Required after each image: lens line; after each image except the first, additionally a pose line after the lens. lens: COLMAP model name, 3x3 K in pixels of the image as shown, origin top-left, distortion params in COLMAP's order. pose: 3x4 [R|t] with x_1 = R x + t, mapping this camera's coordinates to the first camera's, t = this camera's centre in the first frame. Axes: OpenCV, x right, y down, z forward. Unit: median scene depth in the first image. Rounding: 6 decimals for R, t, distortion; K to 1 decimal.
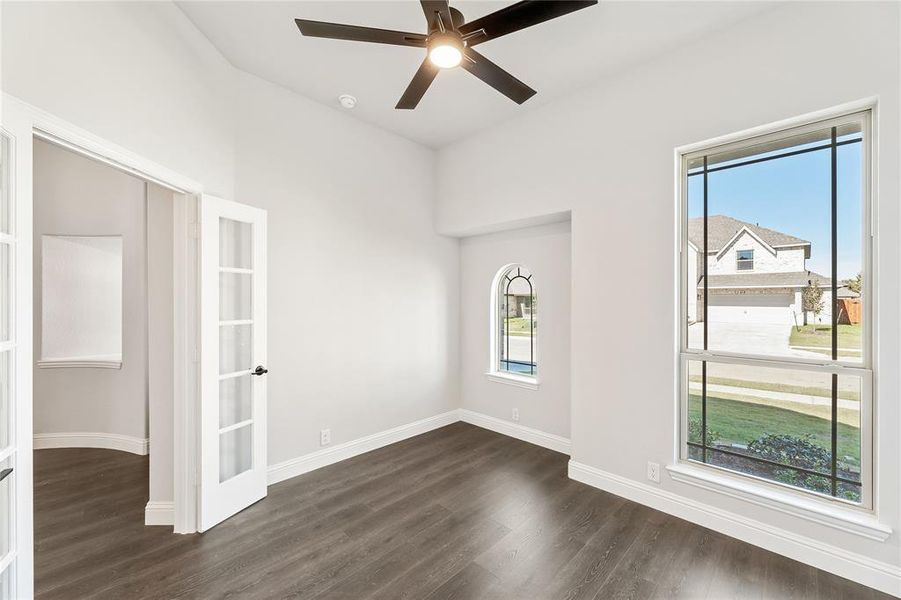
lens RADIAL K [[364.3, 0, 451.0], [0, 364.3, 304.9], [0, 0, 1]] dist [0.001123, -0.000215]
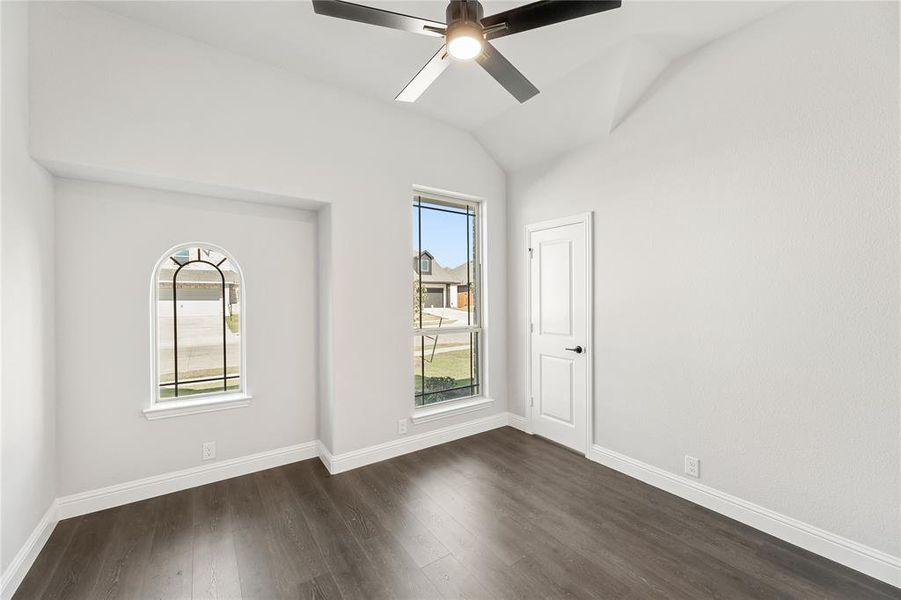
lens RADIAL K [[364.3, 0, 450.8], [0, 364.3, 292.7], [0, 0, 1]] dist [0.001123, -0.000215]
pose [[0.171578, 0.006307, 0.985150, -0.567785], [0.012011, 0.999892, -0.008494, -0.003312], [-0.985097, 0.013290, 0.171483, 0.494073]]
